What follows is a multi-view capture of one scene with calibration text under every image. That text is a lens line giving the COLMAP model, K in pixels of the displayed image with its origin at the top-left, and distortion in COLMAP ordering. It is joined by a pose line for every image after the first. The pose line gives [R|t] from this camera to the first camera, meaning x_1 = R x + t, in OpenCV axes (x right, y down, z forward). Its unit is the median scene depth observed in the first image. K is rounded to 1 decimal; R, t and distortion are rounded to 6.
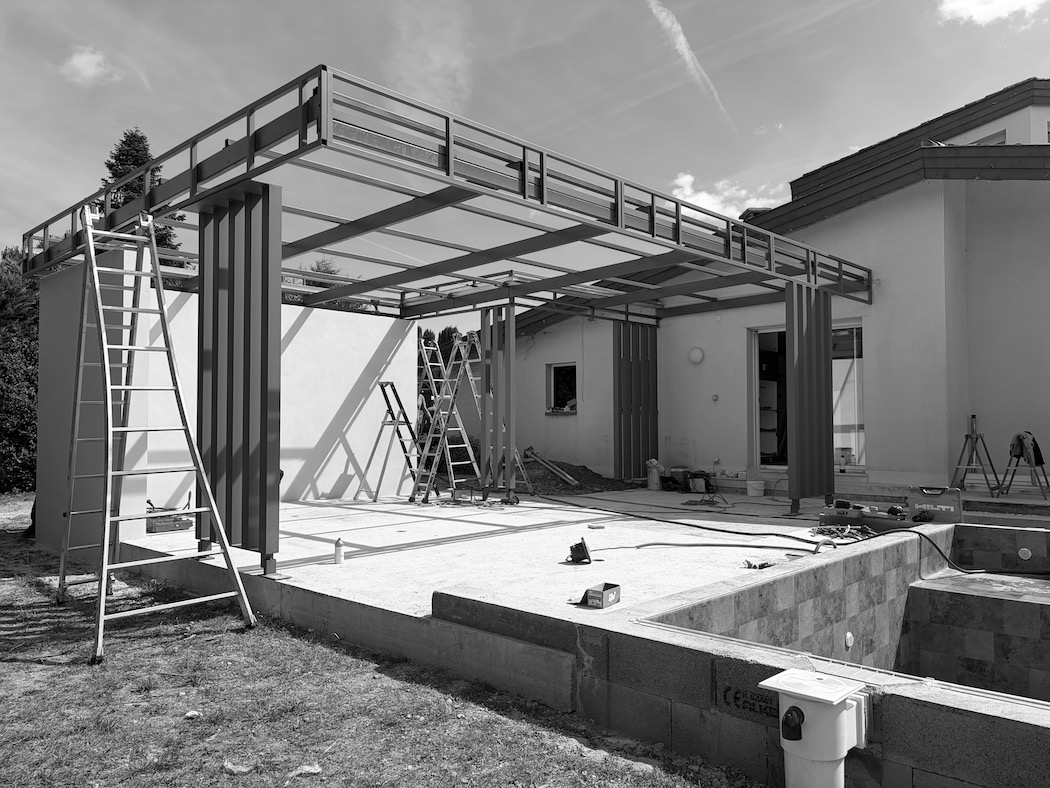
lens RADIAL K [[791.1, 0, 527.5], [0, 791.1, 393.7], [0, 0, 1]] dist [0.024452, -0.006654]
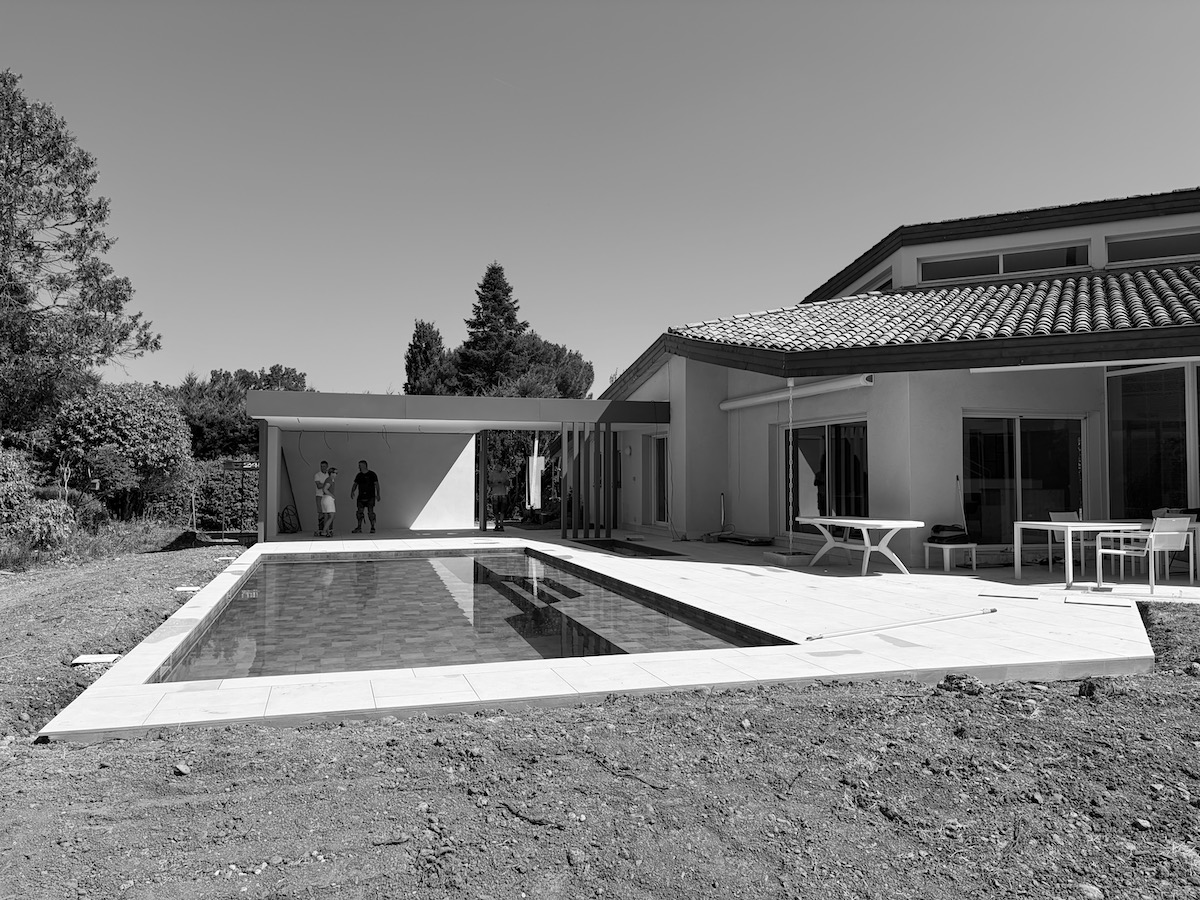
lens RADIAL K [[904.1, 0, 601.8], [0, 904.1, 449.5], [0, 0, 1]] dist [0.024452, -0.006654]
pose [[0.863789, -0.012059, -0.503709, 0.421767], [0.015108, 0.999884, 0.001971, -0.022962], [0.503627, -0.009313, 0.863871, -0.214790]]
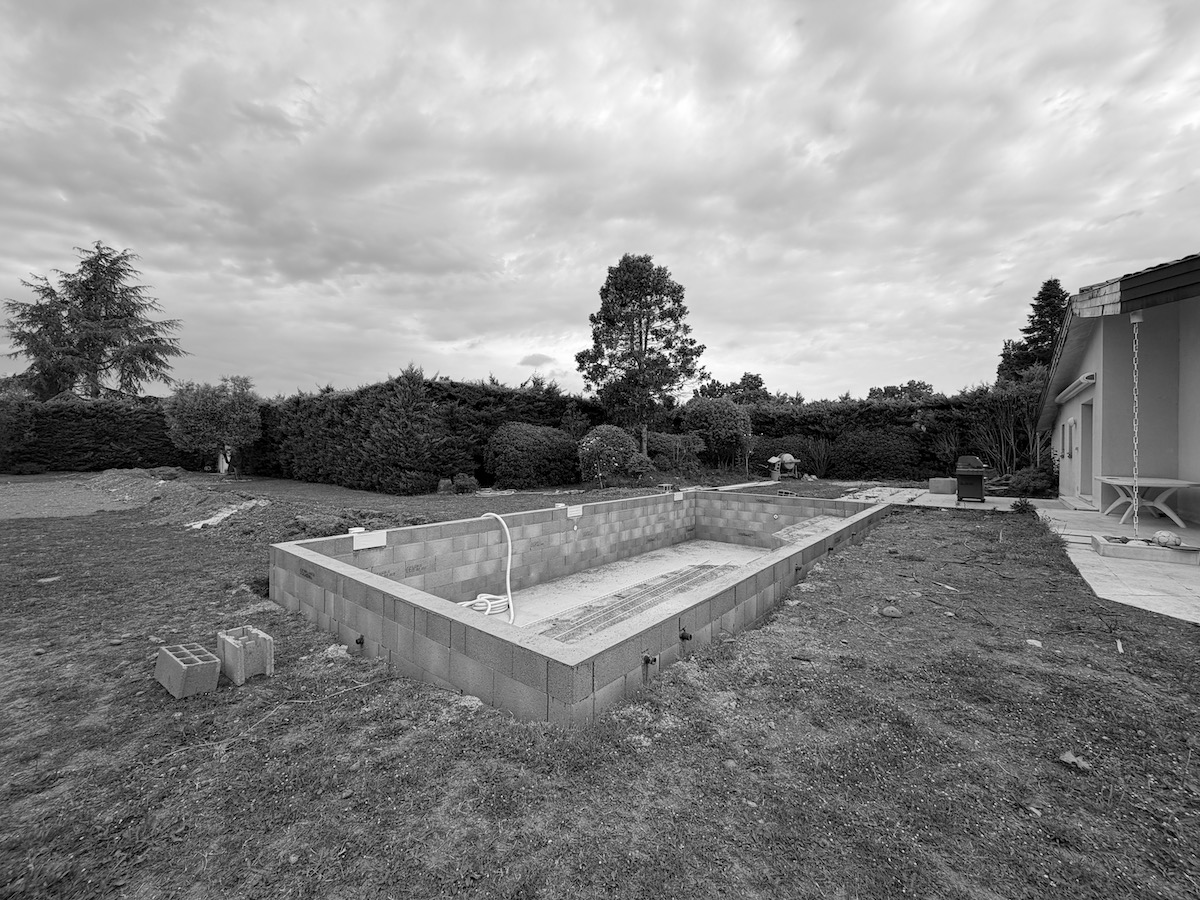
lens RADIAL K [[477.5, 0, 590.7], [0, 477.5, 458.5], [0, 0, 1]] dist [0.002121, -0.000527]
pose [[0.054224, 0.023524, -0.998252, 0.456223], [0.030129, 0.999229, 0.025184, -0.011522], [0.998074, -0.031442, 0.053474, -0.009659]]
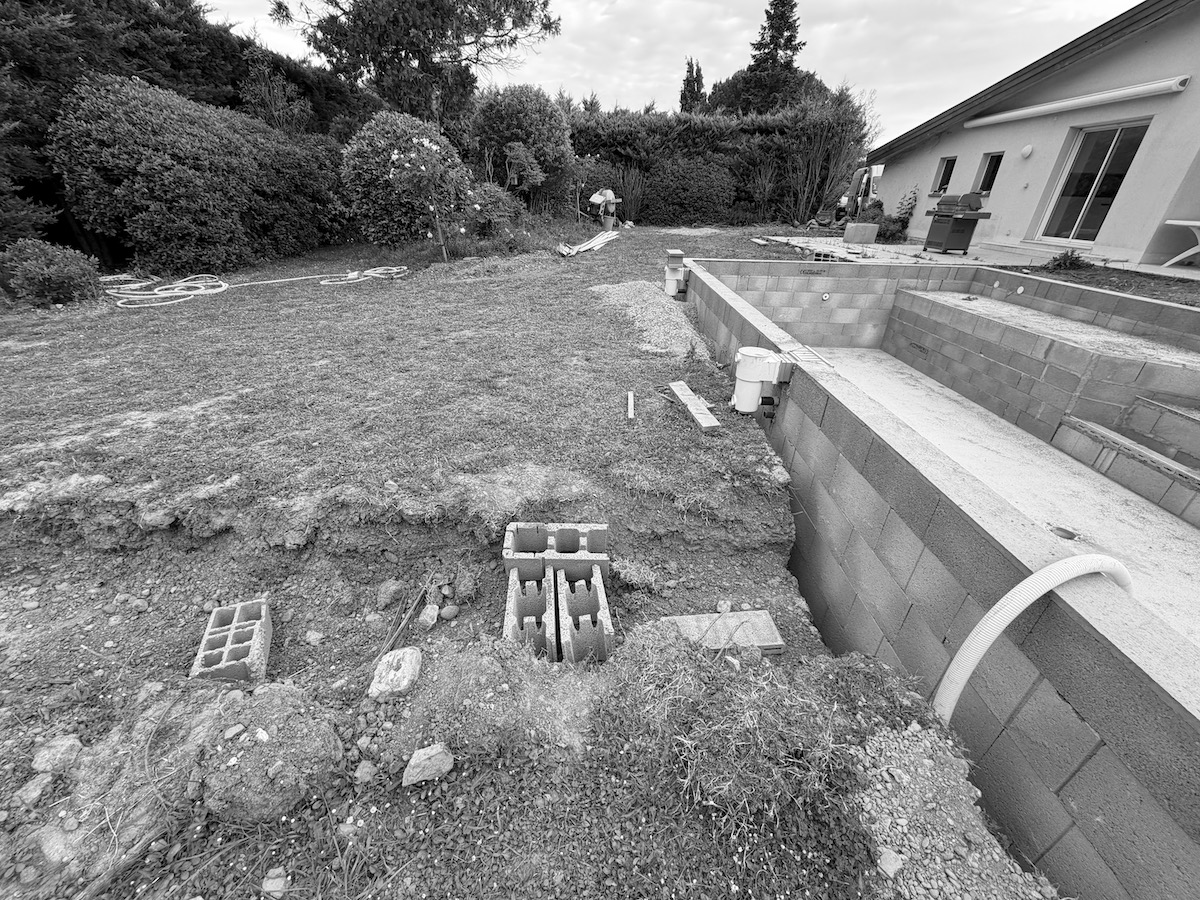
lens RADIAL K [[477.5, 0, 596.4], [0, 477.5, 449.9], [0, 0, 1]] dist [0.002121, -0.000527]
pose [[0.672054, 0.367885, -0.642654, 0.182597], [0.002539, 0.866712, 0.498802, -0.005371], [0.740498, -0.336854, 0.581543, -0.102535]]
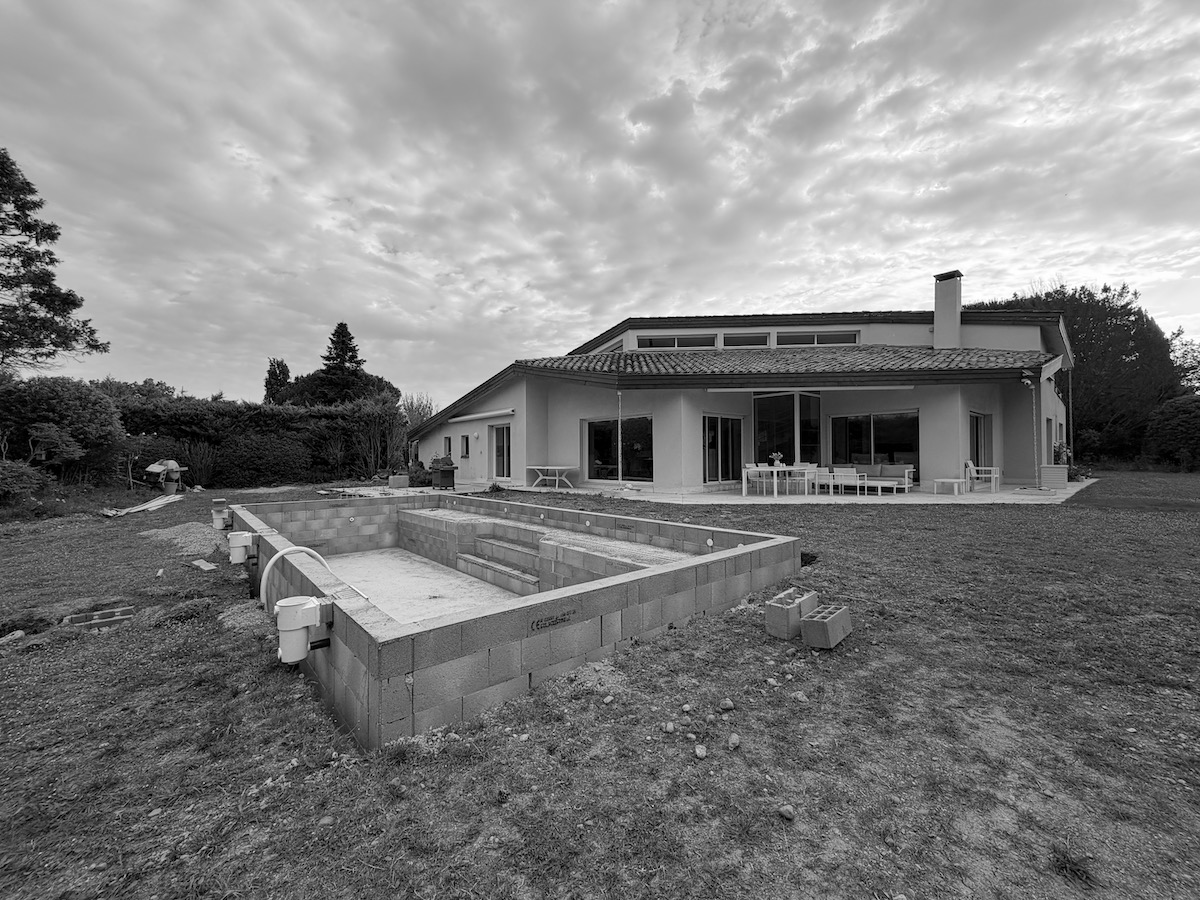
lens RADIAL K [[477.5, 0, 595.9], [0, 477.5, 450.2], [0, 0, 1]] dist [0.002121, -0.000527]
pose [[0.994821, -0.004100, -0.101558, 0.308829], [0.006358, 0.999740, 0.021915, -0.012659], [0.101441, -0.022447, 0.994588, -0.202903]]
